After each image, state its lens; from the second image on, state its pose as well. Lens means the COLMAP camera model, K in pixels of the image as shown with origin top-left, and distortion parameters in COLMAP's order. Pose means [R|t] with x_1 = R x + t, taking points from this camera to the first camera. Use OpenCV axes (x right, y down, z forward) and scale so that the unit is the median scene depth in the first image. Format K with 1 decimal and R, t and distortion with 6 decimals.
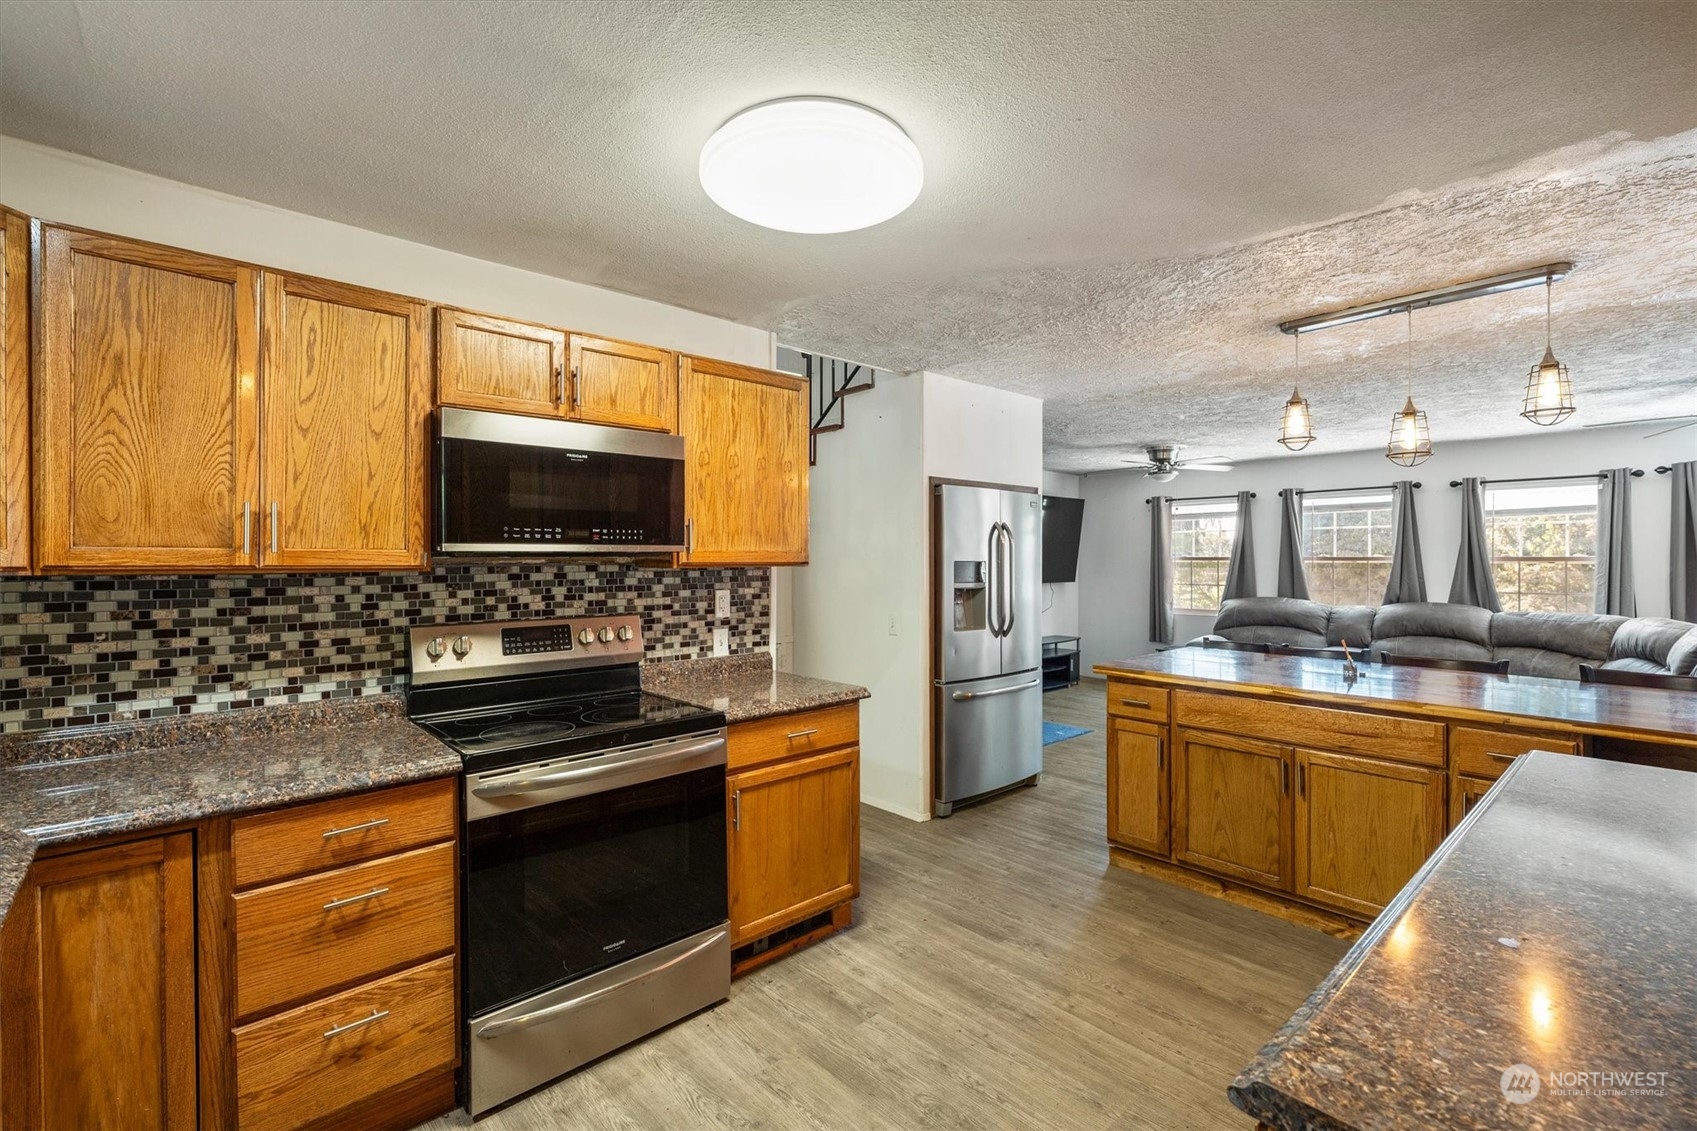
lens RADIAL K [[747.0, 0, 856.1], [0, 747.0, 558.0], [0, 0, 1]] dist [-0.001107, -0.000016]
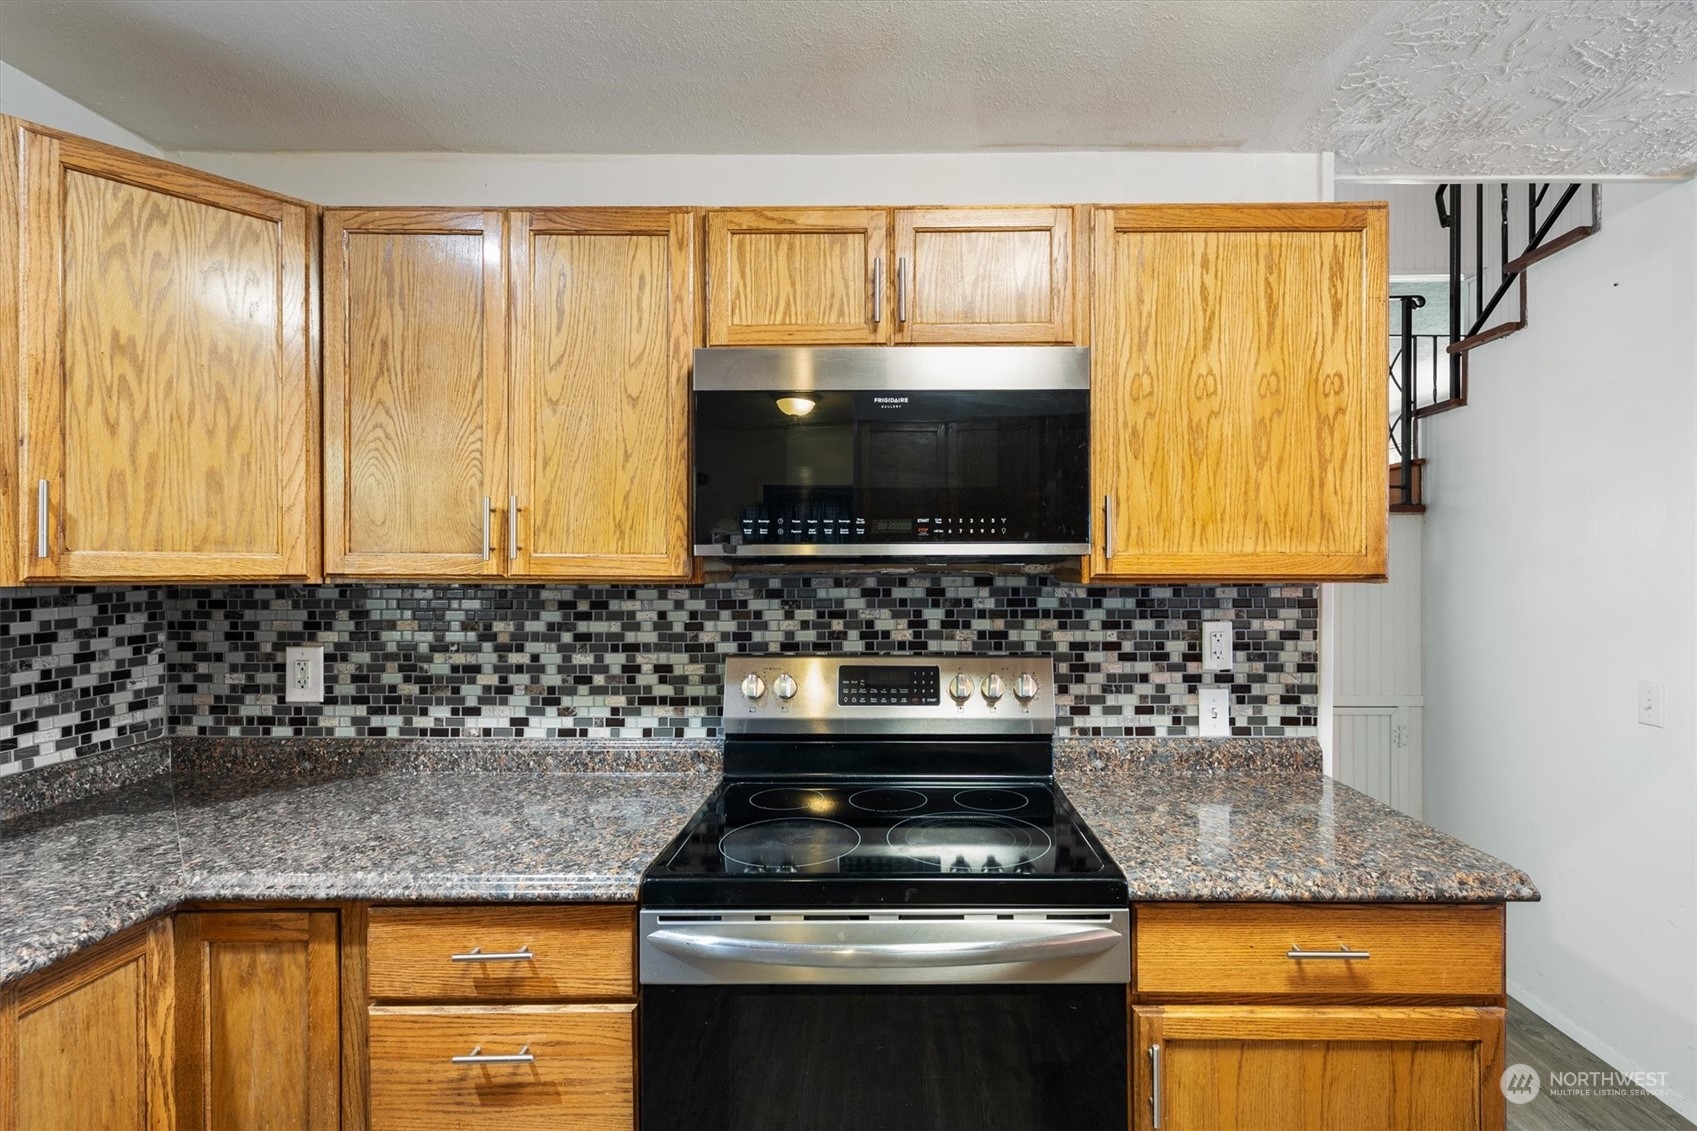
lens RADIAL K [[767.3, 0, 892.9], [0, 767.3, 564.8], [0, 0, 1]] dist [-0.000877, -0.000124]
pose [[0.725413, -0.000355, -0.688314, 0.066710], [-0.000806, 0.999999, -0.001366, 0.000126], [0.688314, 0.001546, 0.725412, 0.569133]]
